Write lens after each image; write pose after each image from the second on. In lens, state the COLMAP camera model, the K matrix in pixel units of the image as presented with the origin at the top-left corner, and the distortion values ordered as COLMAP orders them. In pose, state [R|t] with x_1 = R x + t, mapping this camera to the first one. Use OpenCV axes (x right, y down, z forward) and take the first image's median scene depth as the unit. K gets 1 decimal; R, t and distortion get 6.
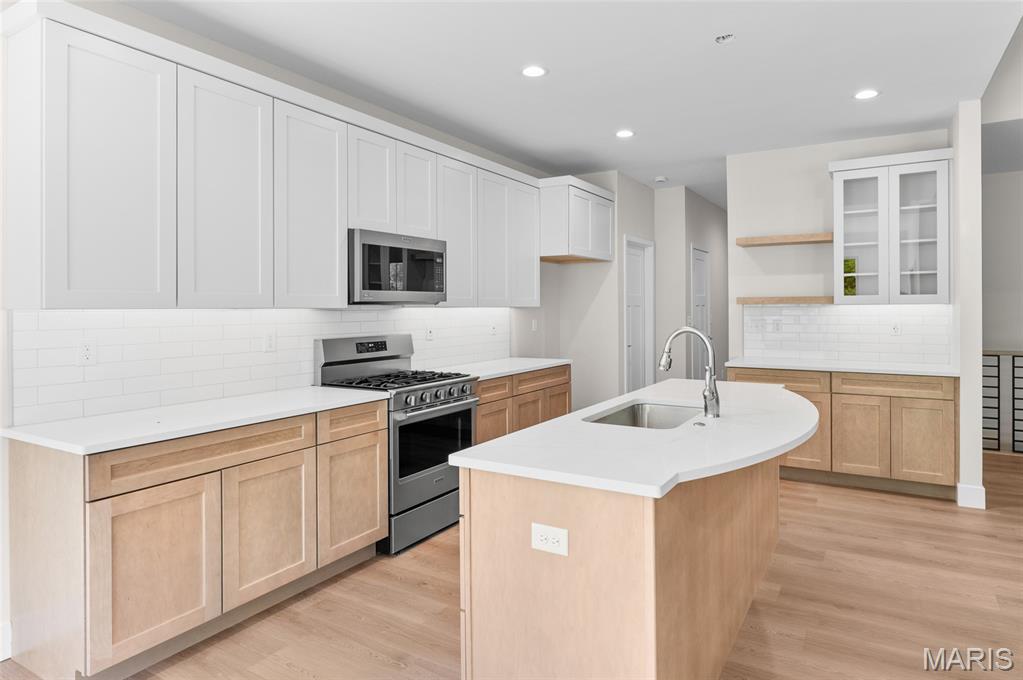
lens RADIAL K [[573.3, 0, 559.8], [0, 573.3, 308.8], [0, 0, 1]] dist [0.003103, -0.000294]
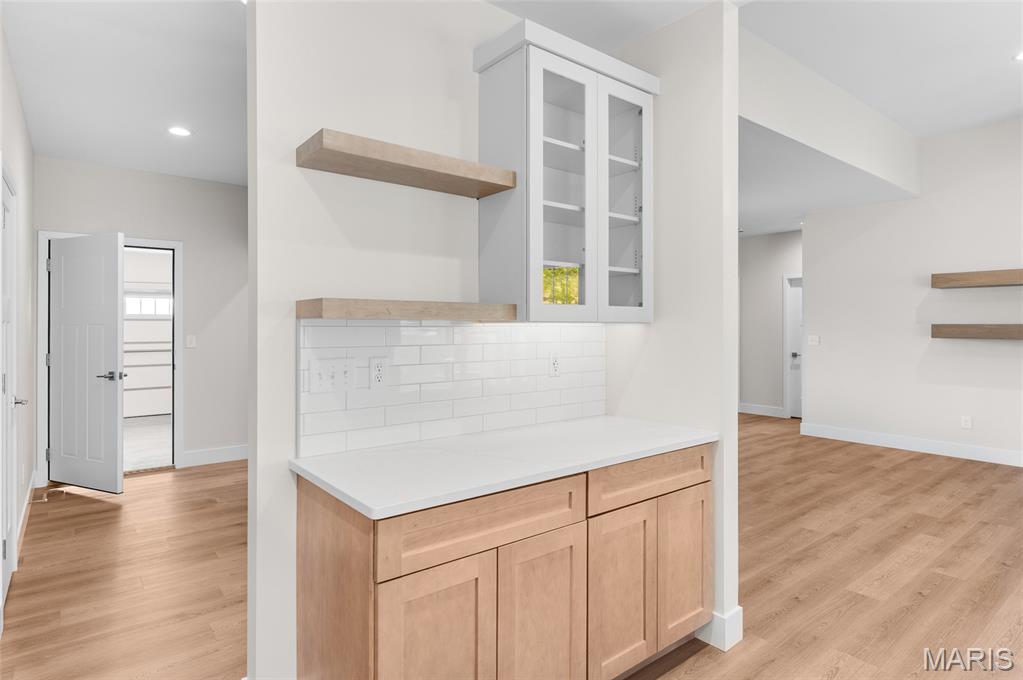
lens RADIAL K [[559.1, 0, 511.2], [0, 559.1, 325.5], [0, 0, 1]] dist [-0.000608, -0.001483]
pose [[0.390027, 0.006544, 0.920780, 0.049699], [-0.002259, 0.999979, -0.006150, -0.001869], [-0.920801, 0.000318, 0.390033, 0.982445]]
